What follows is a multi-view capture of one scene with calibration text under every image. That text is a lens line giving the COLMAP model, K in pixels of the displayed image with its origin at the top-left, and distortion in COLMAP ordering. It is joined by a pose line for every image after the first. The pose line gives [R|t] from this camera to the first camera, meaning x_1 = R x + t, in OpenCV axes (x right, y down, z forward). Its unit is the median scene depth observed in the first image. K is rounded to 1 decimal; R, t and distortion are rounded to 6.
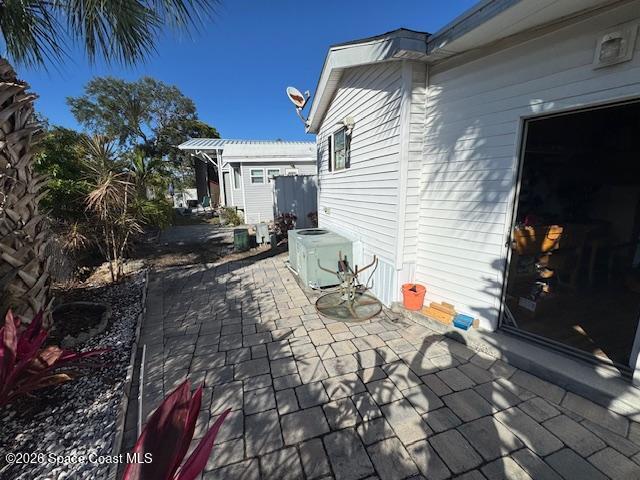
lens RADIAL K [[257.1, 0, 321.0], [0, 257.1, 239.9], [0, 0, 1]] dist [0.000925, -0.000108]
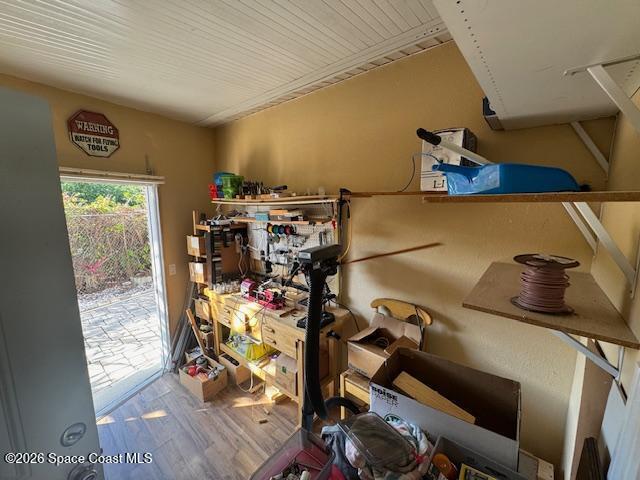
lens RADIAL K [[257.1, 0, 319.8], [0, 257.1, 238.1], [0, 0, 1]] dist [0.000925, -0.000108]
pose [[0.550036, 0.133547, -0.824394, 1.940479], [-0.169608, 0.984423, 0.046308, -0.373560], [0.817736, 0.114353, 0.564119, 0.884763]]
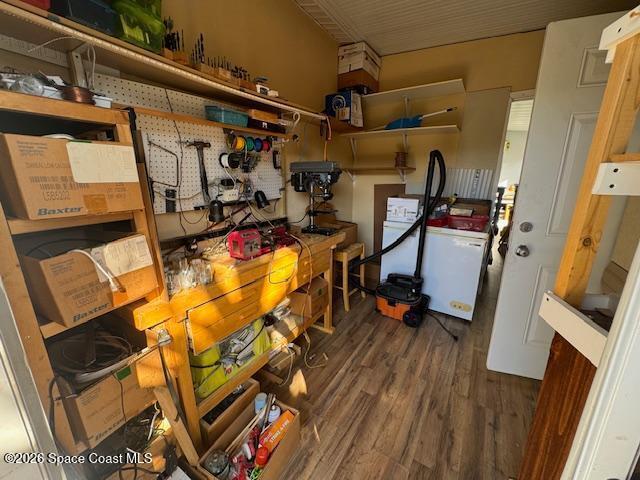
lens RADIAL K [[257.1, 0, 320.0], [0, 257.1, 239.3], [0, 0, 1]] dist [0.000925, -0.000108]
pose [[0.756596, -0.145522, 0.637484, 0.784906], [0.119549, 0.989274, 0.083940, -0.134451], [-0.642862, 0.012702, 0.765877, 0.692141]]
